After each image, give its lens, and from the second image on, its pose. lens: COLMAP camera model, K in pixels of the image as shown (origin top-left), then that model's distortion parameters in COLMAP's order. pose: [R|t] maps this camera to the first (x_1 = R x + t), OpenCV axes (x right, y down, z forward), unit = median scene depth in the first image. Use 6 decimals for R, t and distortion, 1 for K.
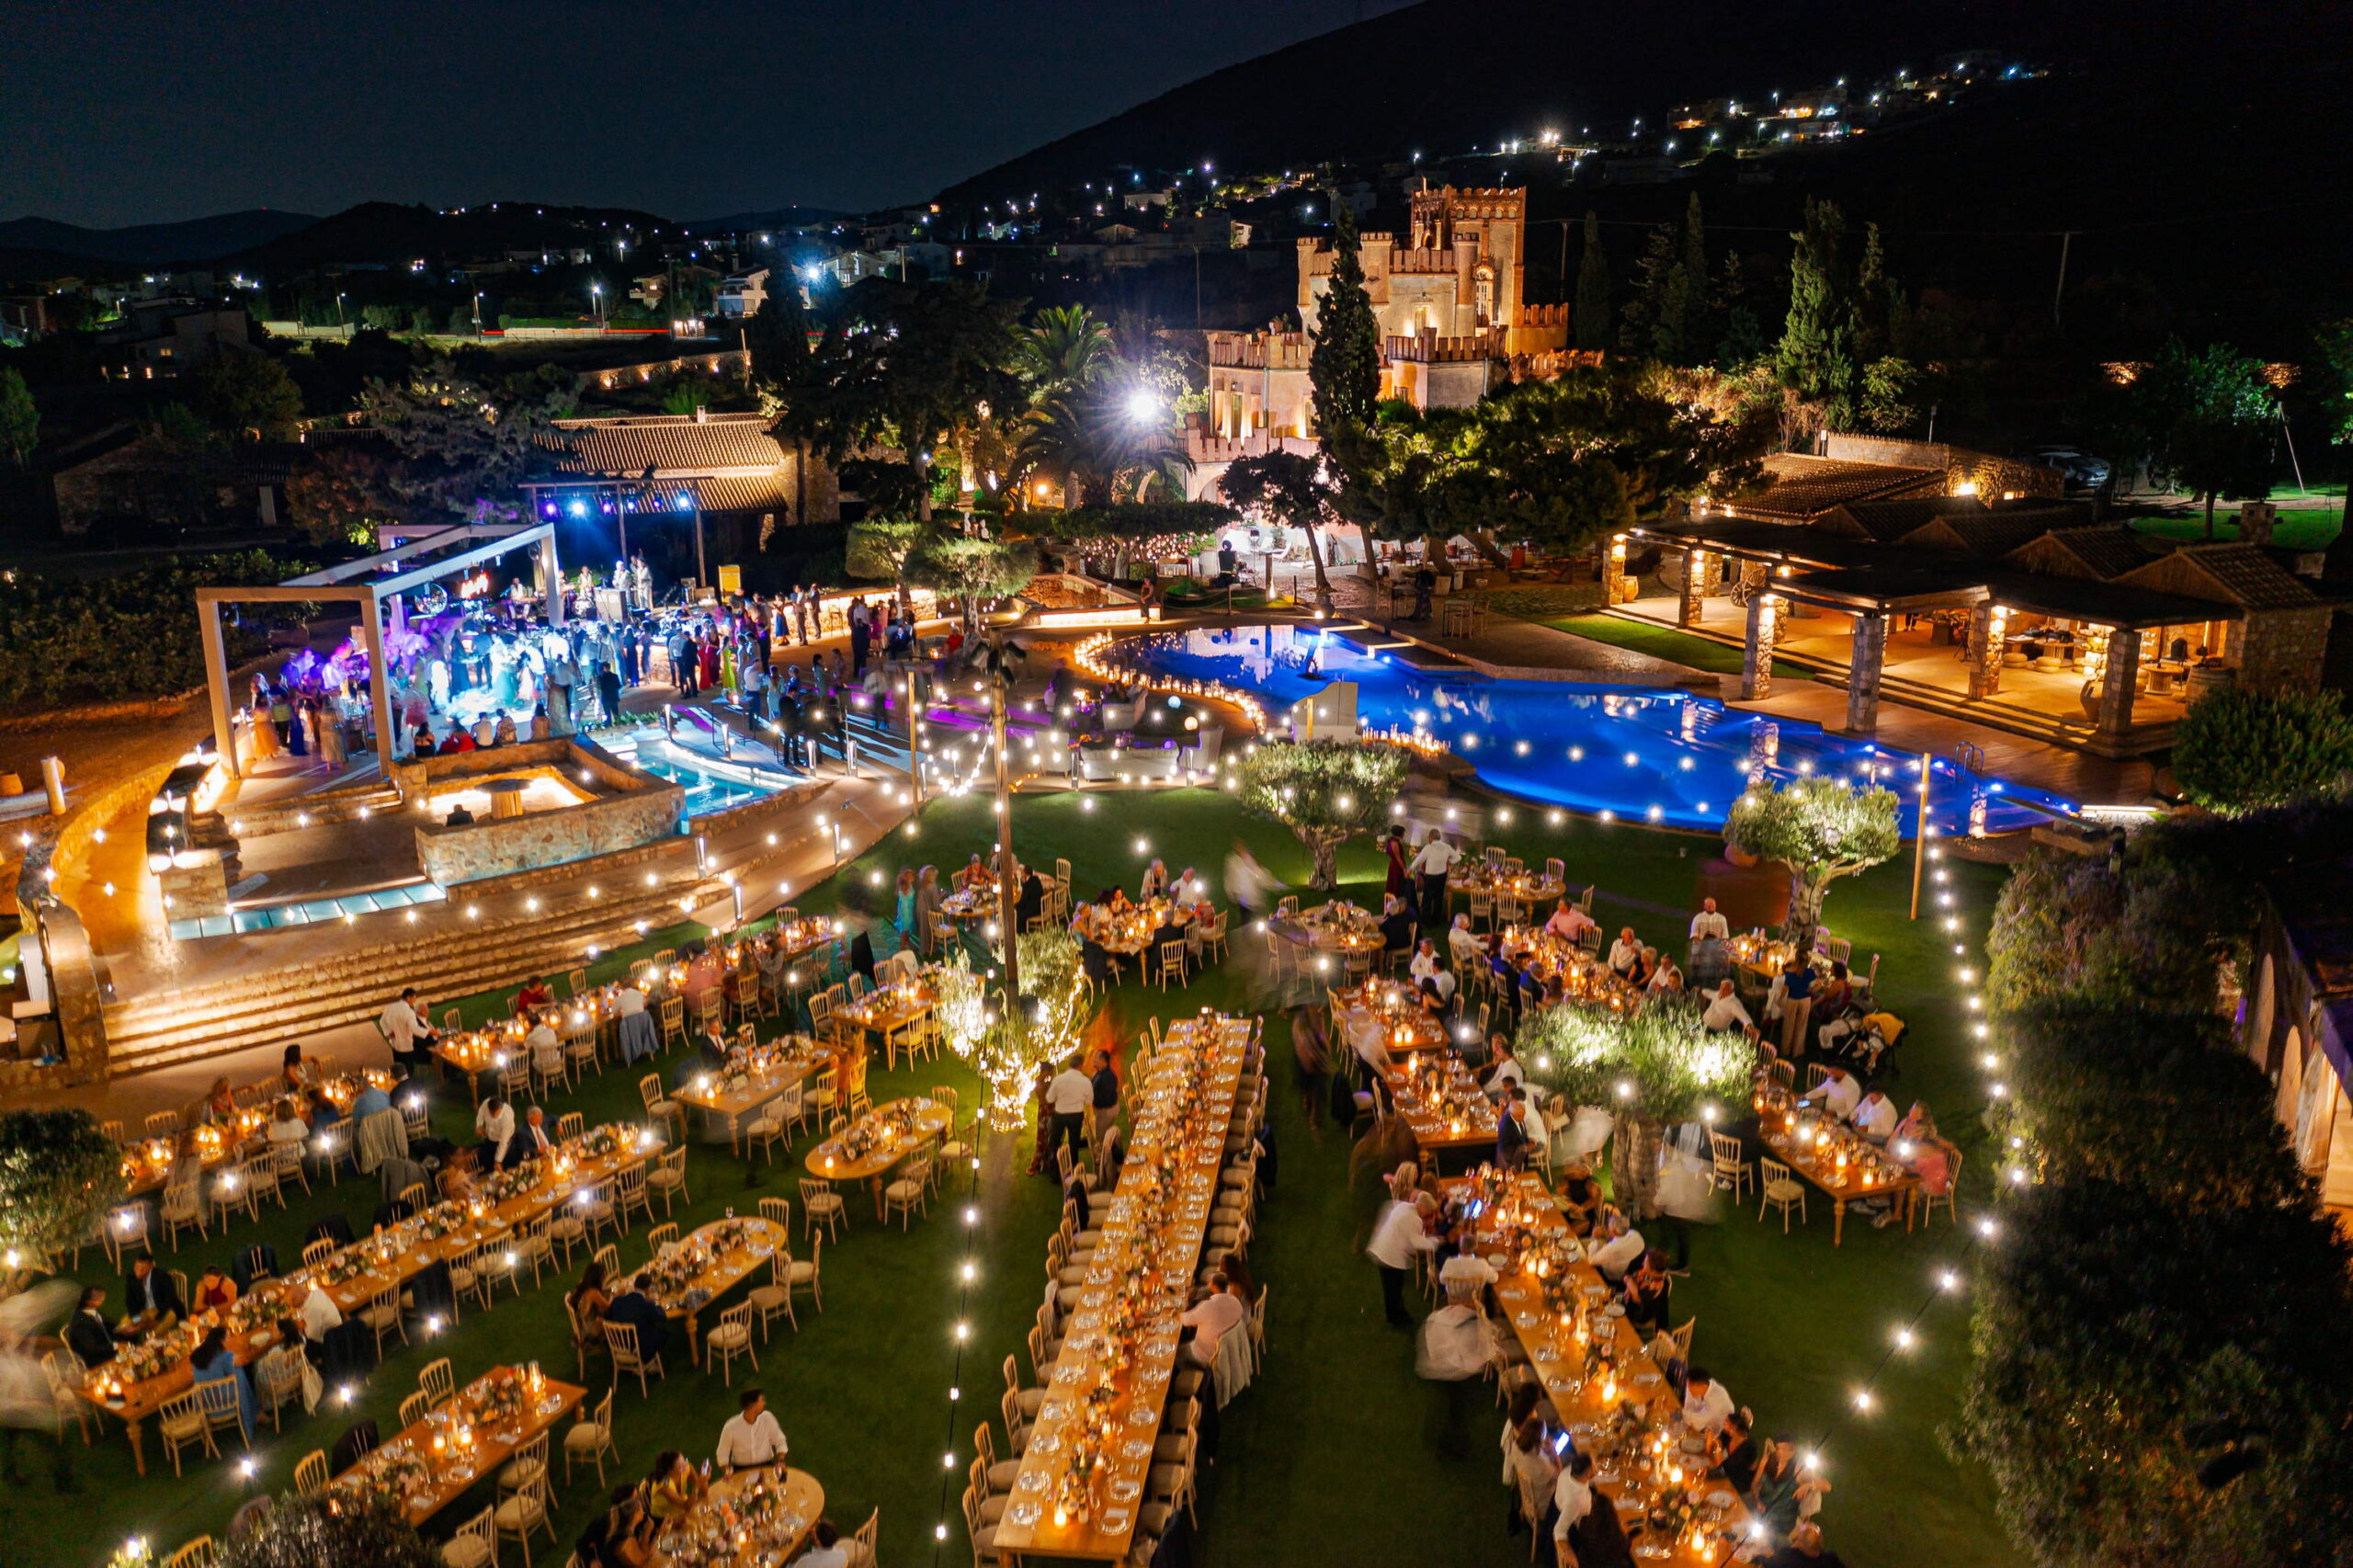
lens RADIAL K [[1845.2, 0, 1174.2], [0, 1845.2, 781.1], [0, 0, 1]] dist [-0.028826, -0.002611]
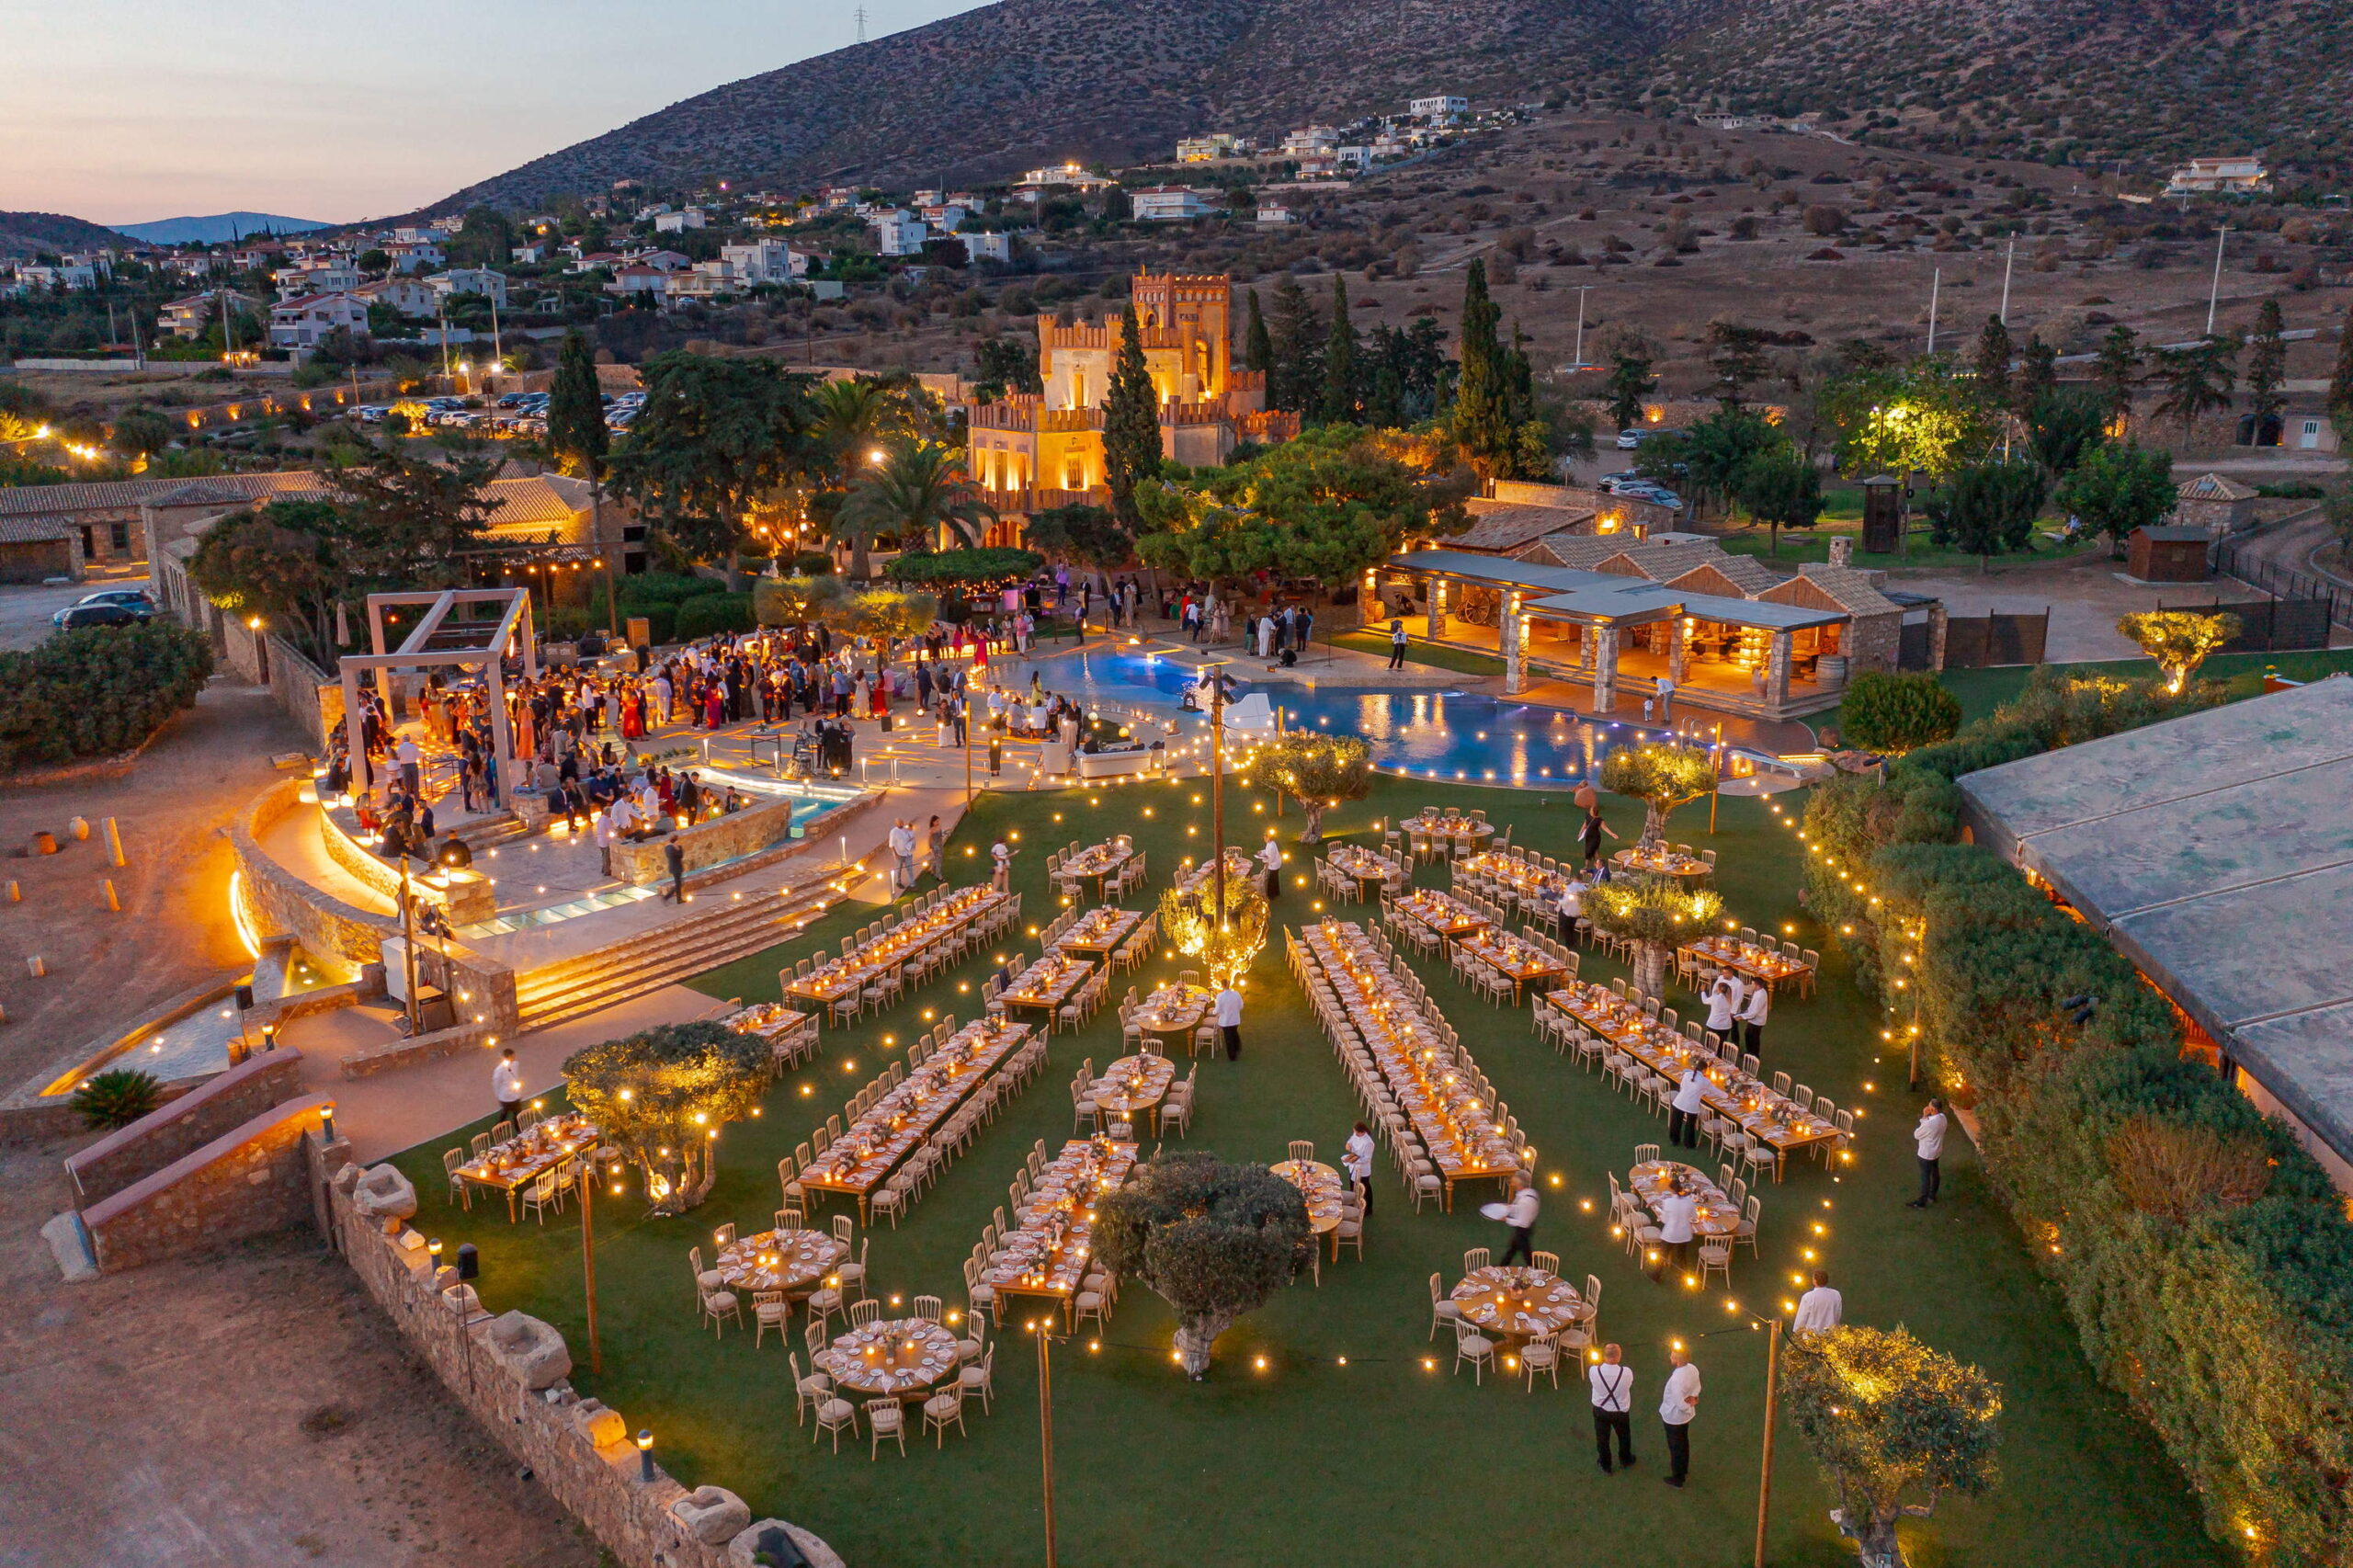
lens RADIAL K [[1845.2, 0, 1178.0], [0, 1845.2, 786.4], [0, 0, 1]] dist [-0.028826, -0.002611]
pose [[0.966119, -0.057265, 0.251665, -0.188363], [0.058504, 0.998284, 0.002562, 0.003417], [-0.251379, 0.012248, 0.967811, -0.165984]]
